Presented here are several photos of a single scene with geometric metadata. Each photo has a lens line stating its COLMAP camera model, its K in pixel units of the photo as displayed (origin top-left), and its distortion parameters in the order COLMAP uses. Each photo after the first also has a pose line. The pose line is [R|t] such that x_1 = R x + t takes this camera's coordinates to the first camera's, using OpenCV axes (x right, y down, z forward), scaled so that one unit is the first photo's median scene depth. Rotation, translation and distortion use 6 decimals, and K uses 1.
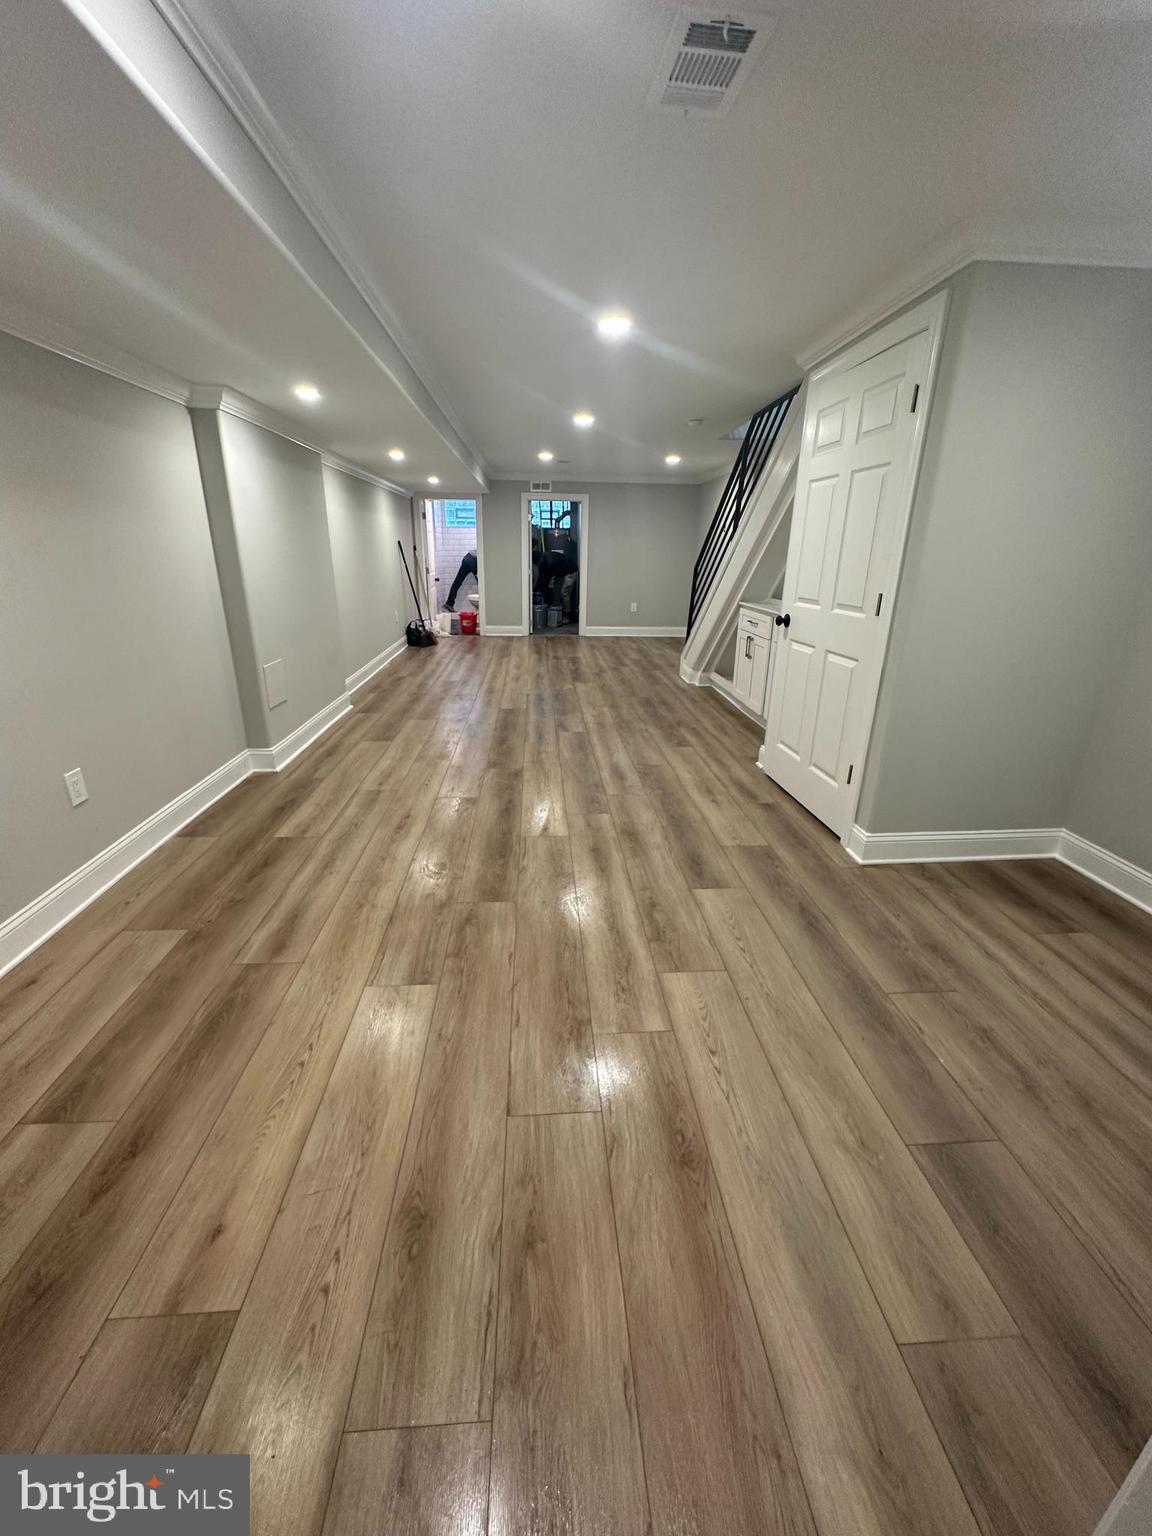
lens RADIAL K [[615.4, 0, 578.0], [0, 615.4, 766.9], [0, 0, 1]] dist [-0.002429, 0.000084]
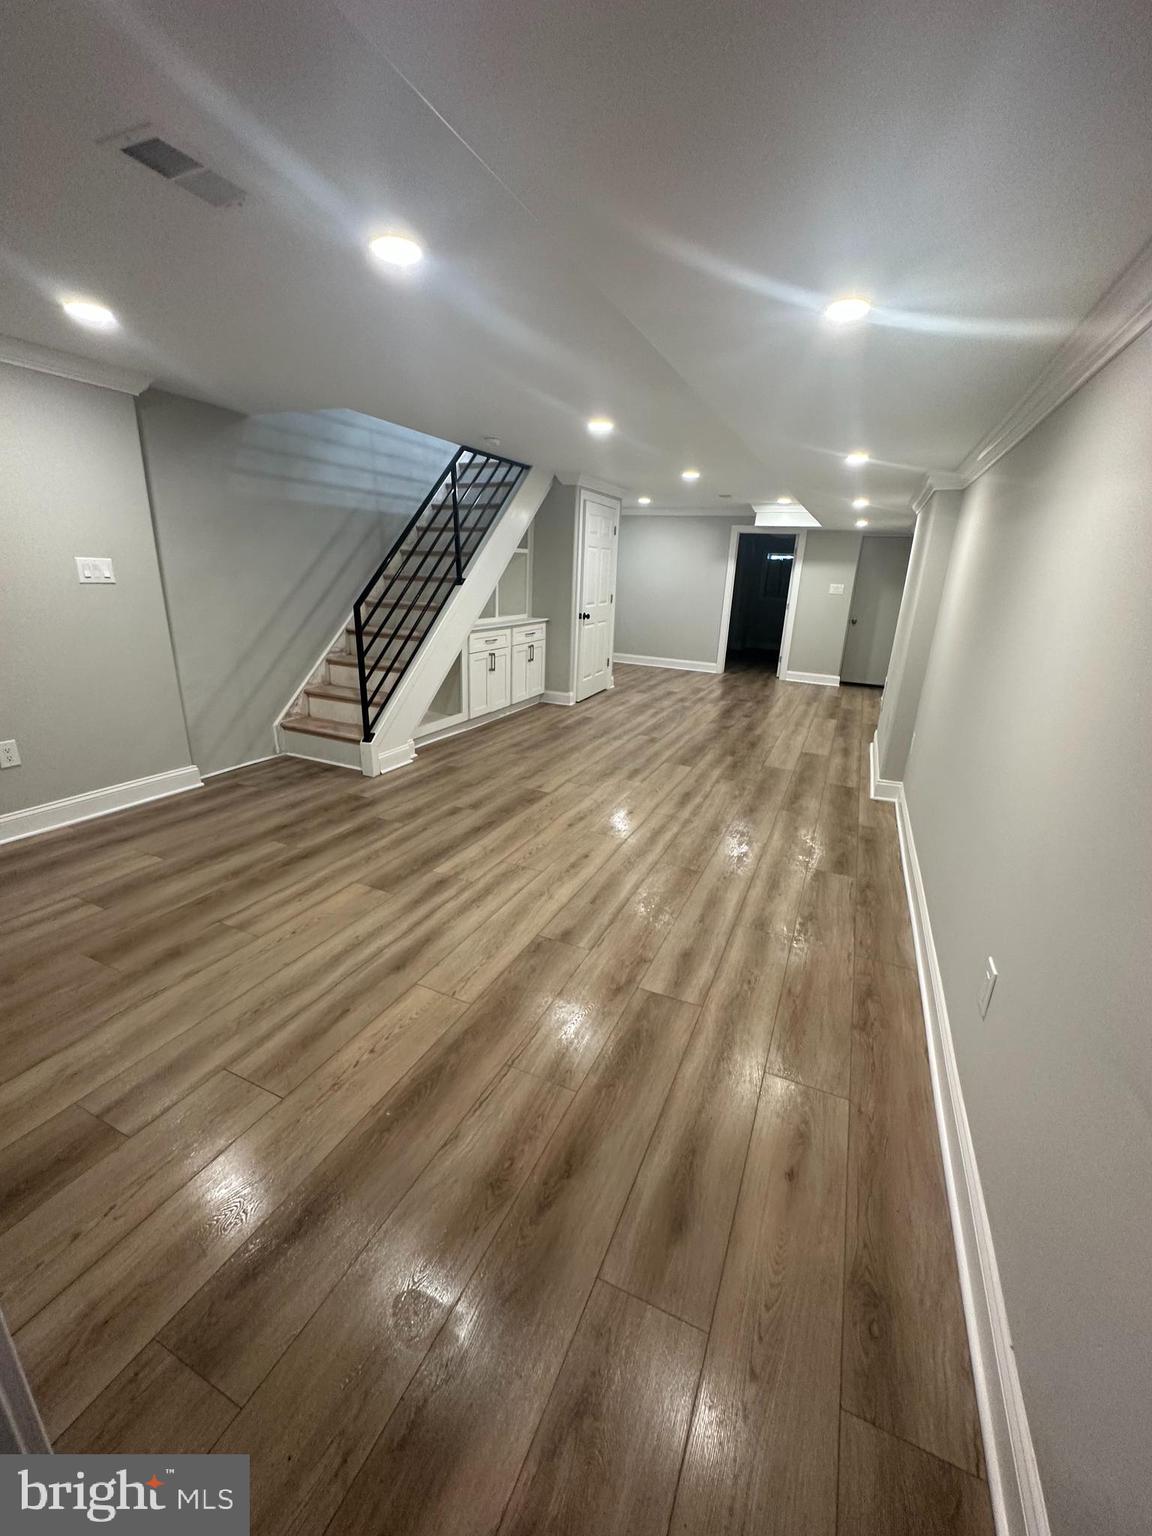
lens RADIAL K [[615.4, 0, 578.0], [0, 615.4, 766.9], [0, 0, 1]] dist [-0.002429, 0.000084]
pose [[-0.880416, -0.191509, 0.433812, -0.578378], [0.109635, 0.807833, 0.579125, -0.995113], [-0.461355, 0.557432, -0.690233, 2.662646]]
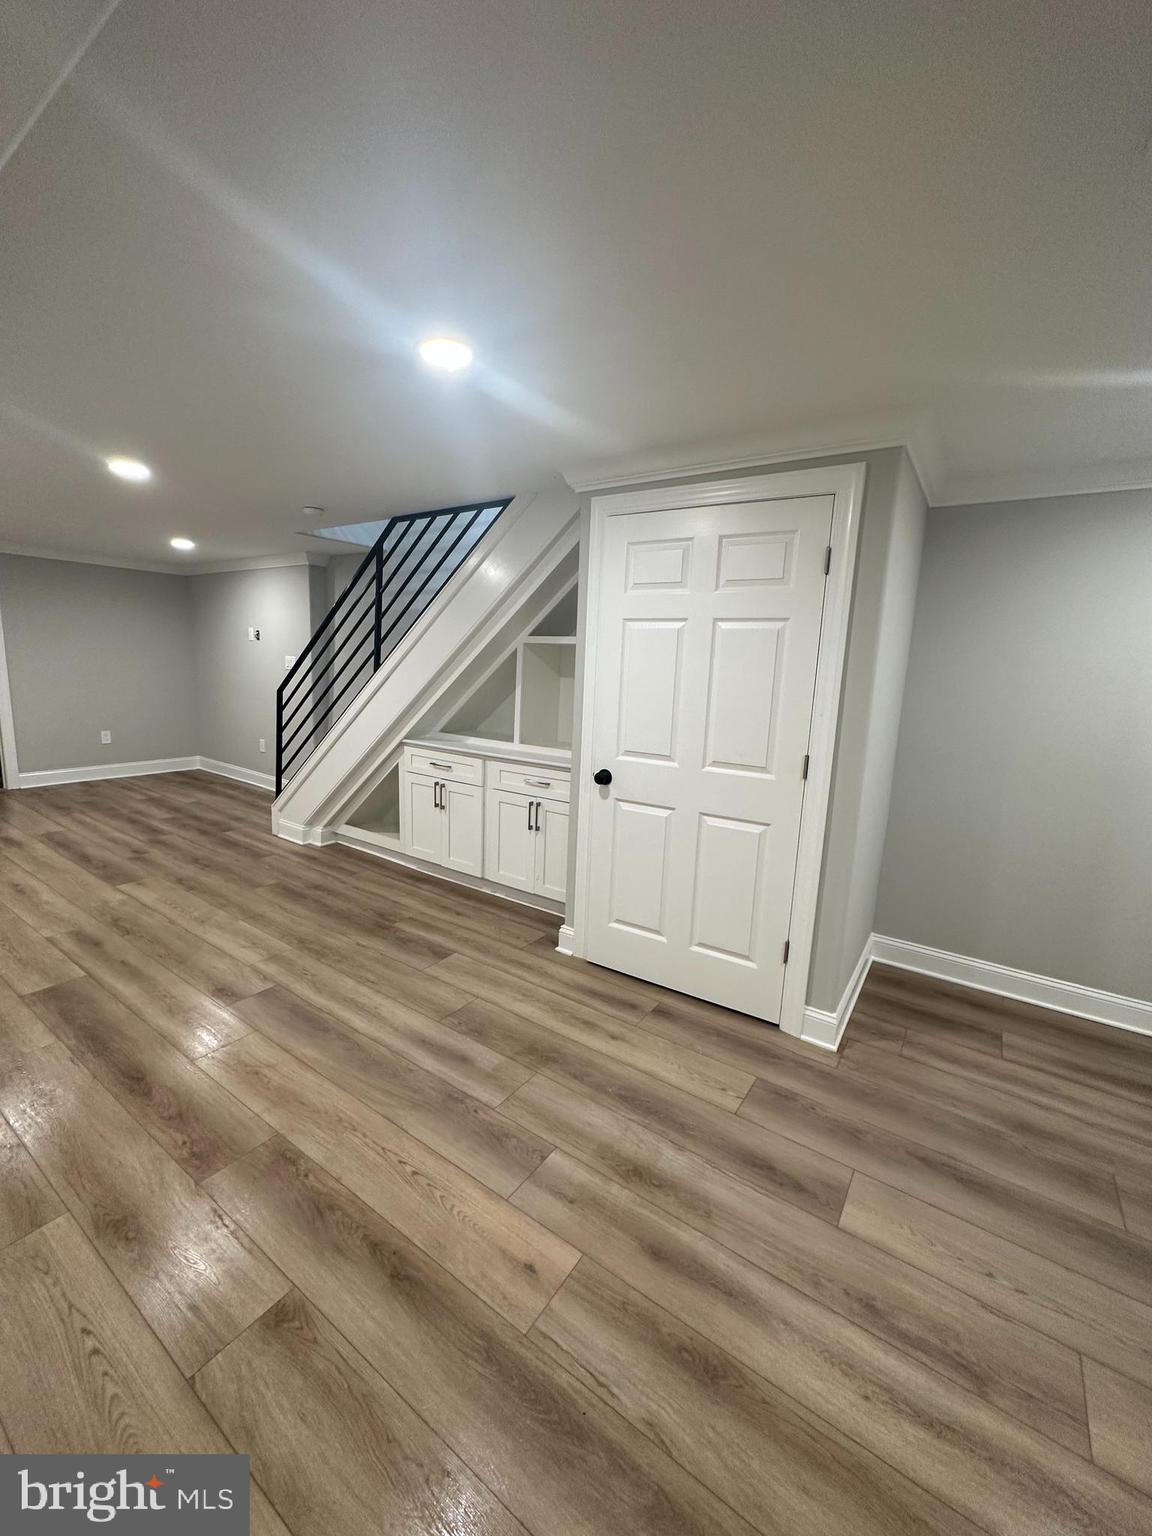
lens RADIAL K [[615.4, 0, 578.0], [0, 615.4, 766.9], [0, 0, 1]] dist [-0.002429, 0.000084]
pose [[0.620781, -0.125208, 0.773921, -0.324018], [0.232763, 0.972088, -0.029437, -0.241458], [-0.748633, 0.198414, 0.632598, 0.518800]]
